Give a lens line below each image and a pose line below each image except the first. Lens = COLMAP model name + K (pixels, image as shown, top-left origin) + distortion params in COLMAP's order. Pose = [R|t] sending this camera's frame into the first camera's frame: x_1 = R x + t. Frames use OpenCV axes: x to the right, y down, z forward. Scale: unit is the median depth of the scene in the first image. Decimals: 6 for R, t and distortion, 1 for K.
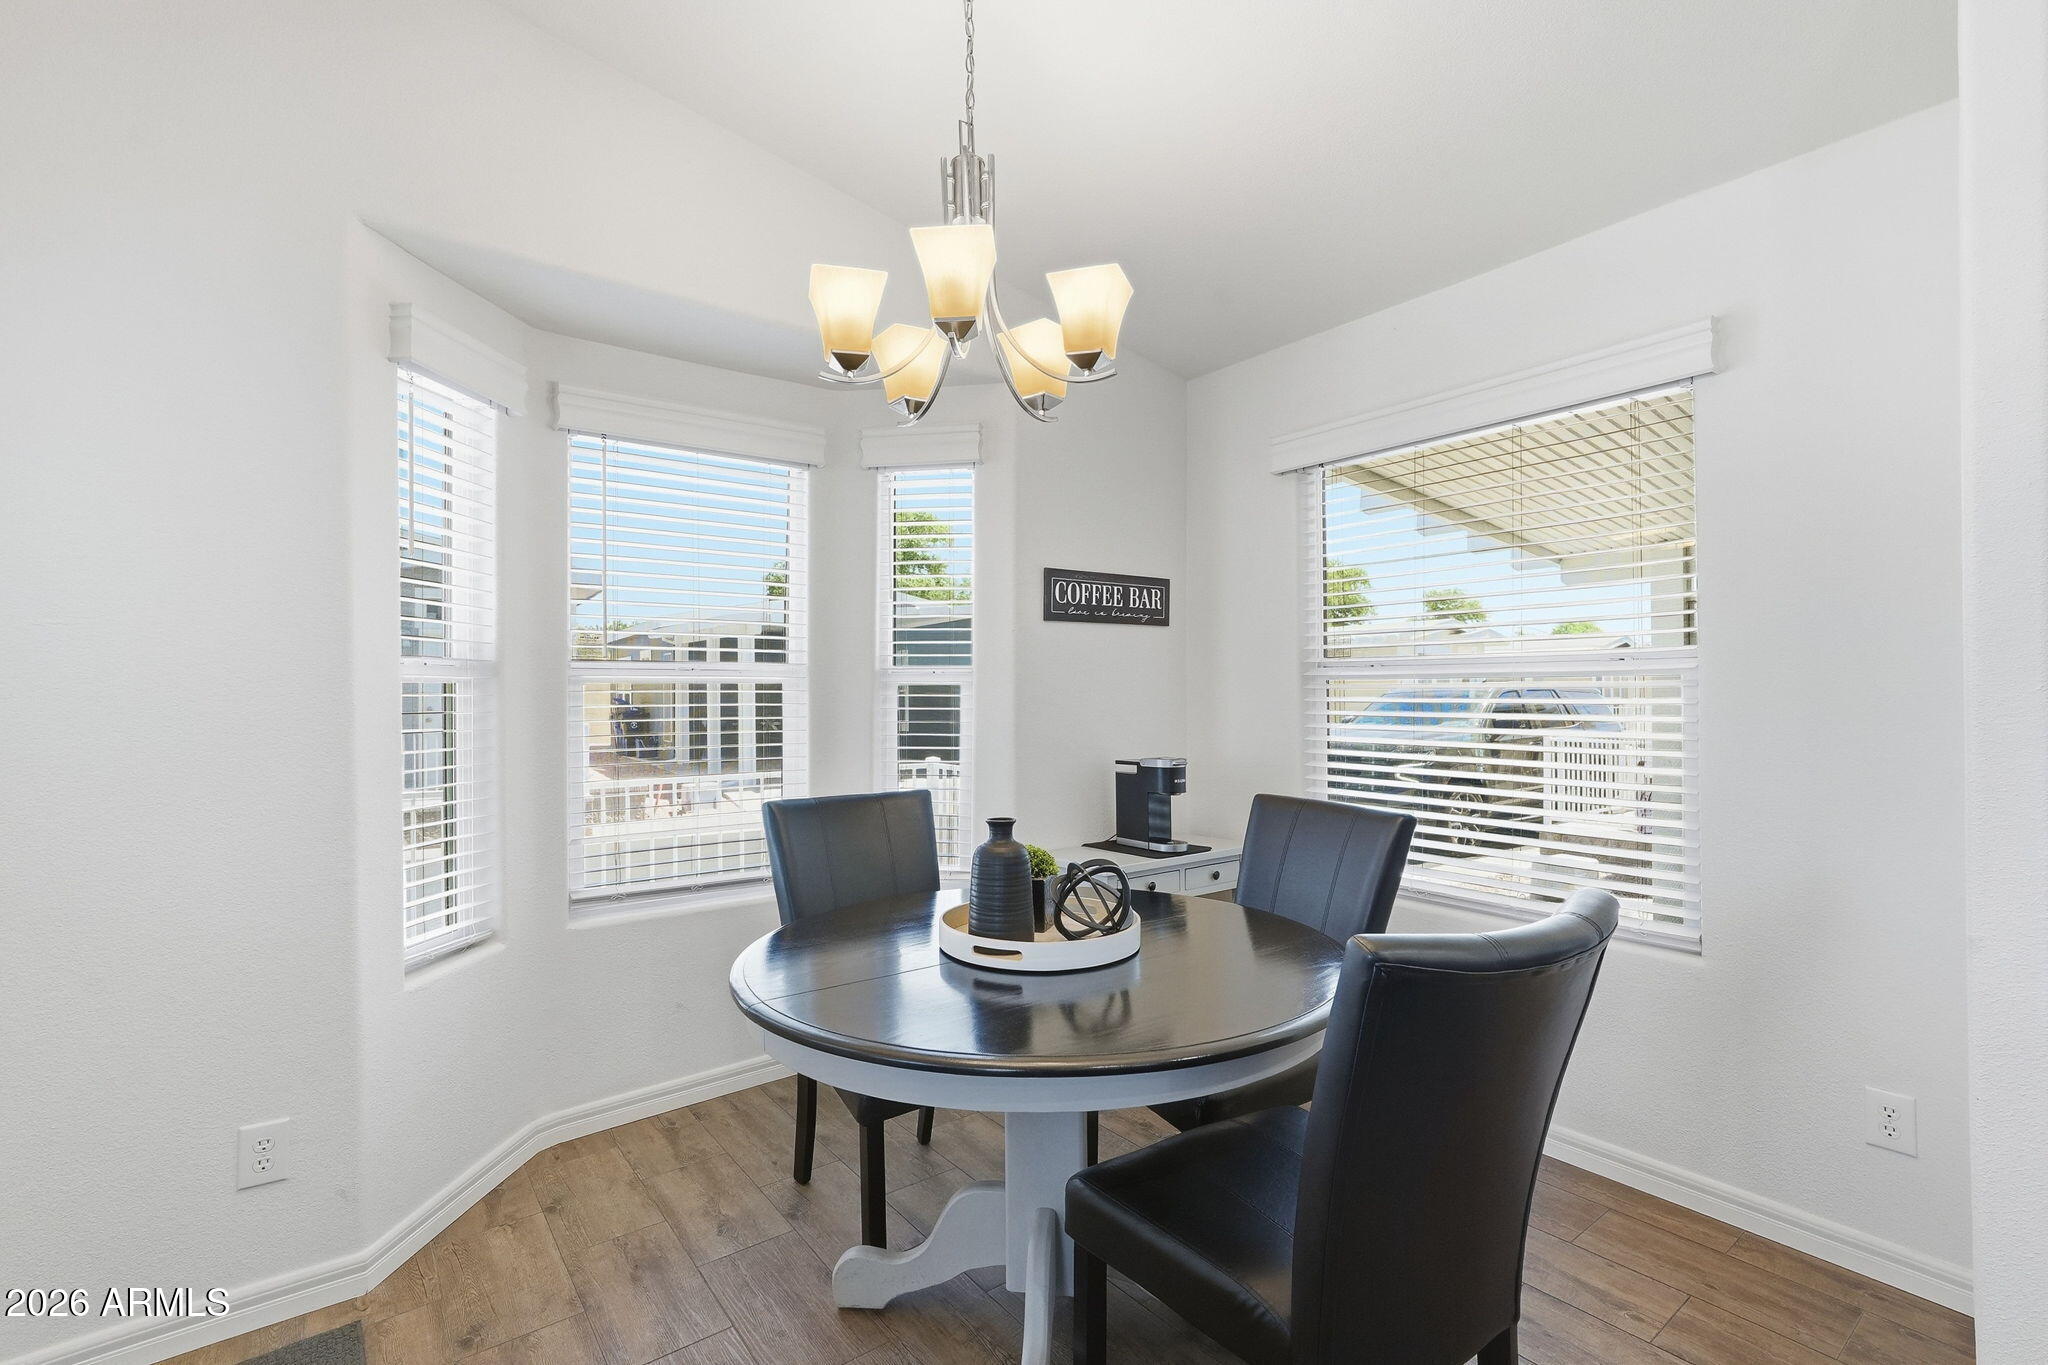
lens RADIAL K [[937.0, 0, 1020.4], [0, 937.0, 661.6], [0, 0, 1]] dist [-0.001422, 0.000281]
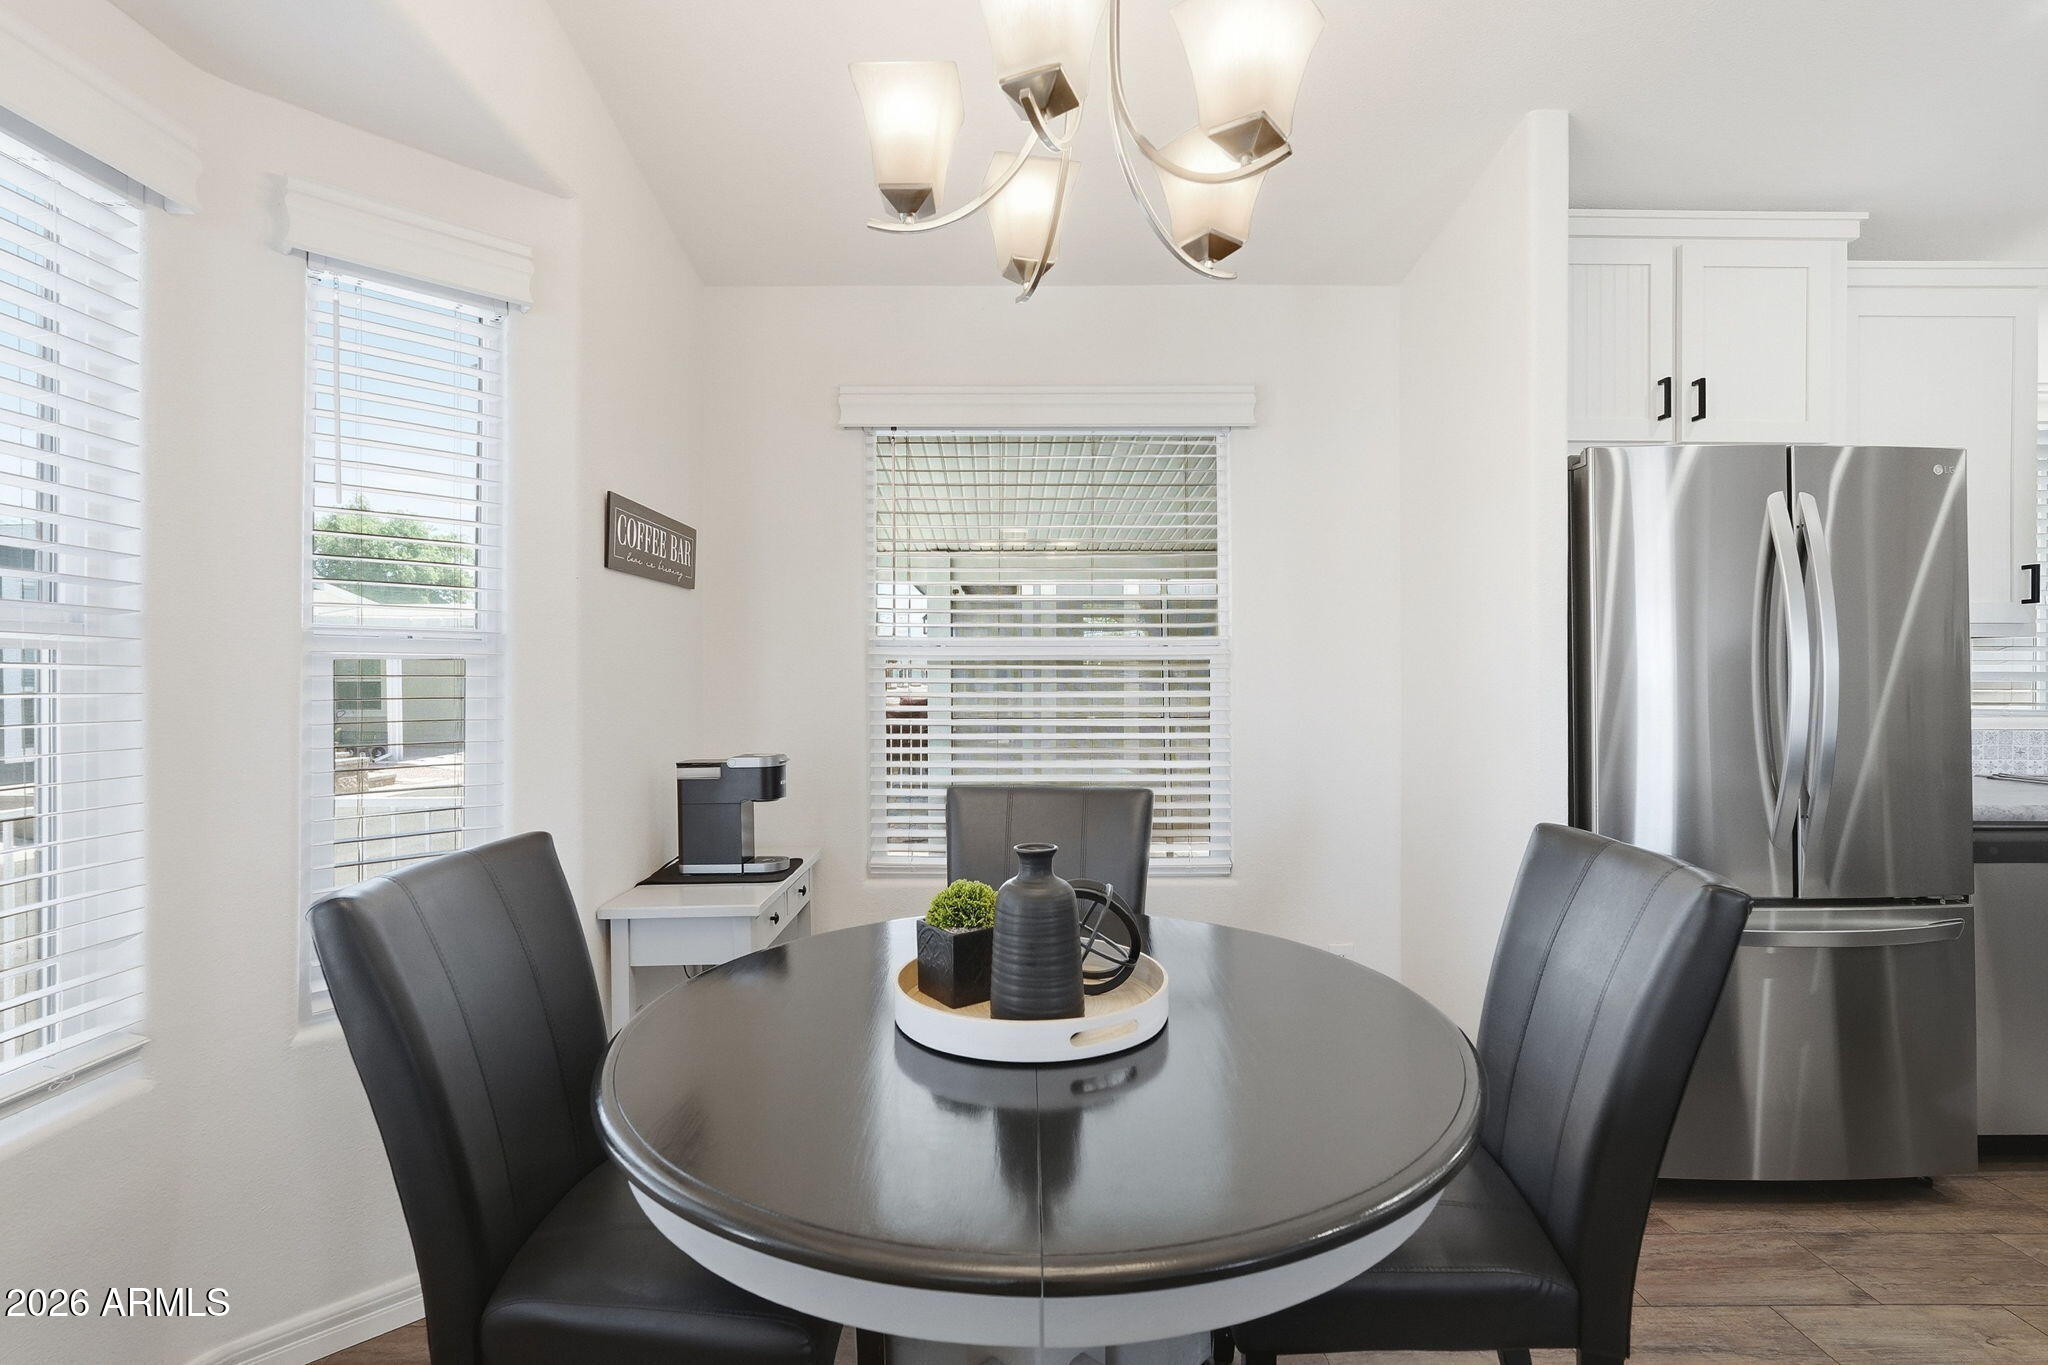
lens RADIAL K [[937.0, 0, 1020.4], [0, 937.0, 661.6], [0, 0, 1]] dist [-0.001422, 0.000281]
pose [[0.593346, 0.012399, 0.804852, -0.346547], [-0.031449, 0.999475, 0.007788, 0.010234], [-0.804333, -0.029933, 0.593425, 0.346285]]
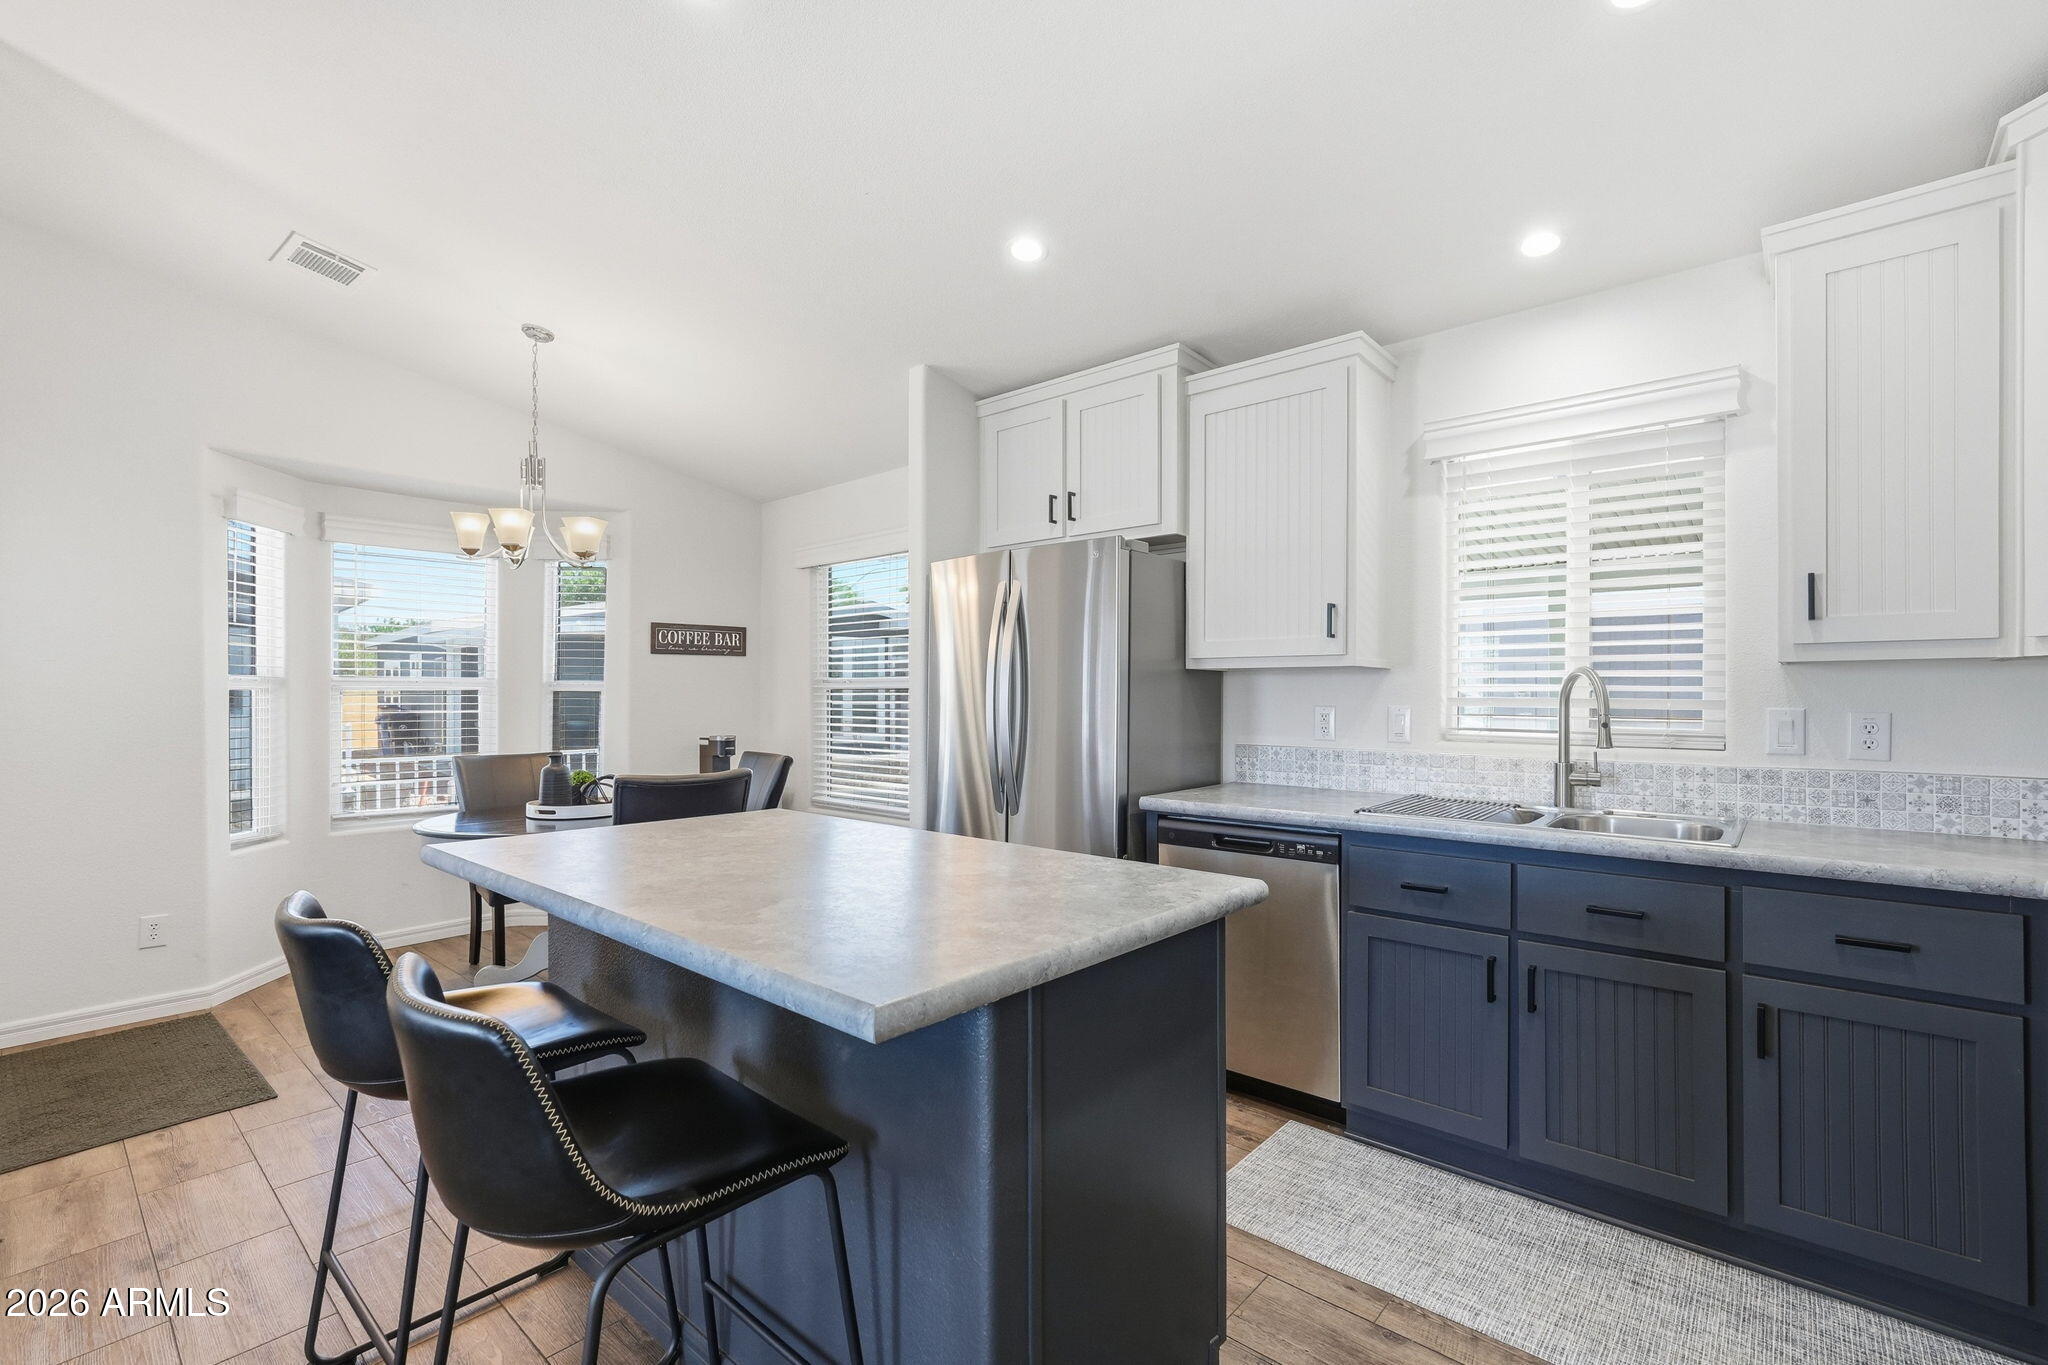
lens RADIAL K [[899.7, 0, 1016.2], [0, 899.7, 675.1], [0, 0, 1]] dist [-0.001615, 0.000544]
pose [[0.979631, 0.007595, 0.200661, 0.344883], [-0.009295, 0.999928, 0.007529, -0.023670], [-0.200590, -0.009241, 0.979632, -0.716170]]
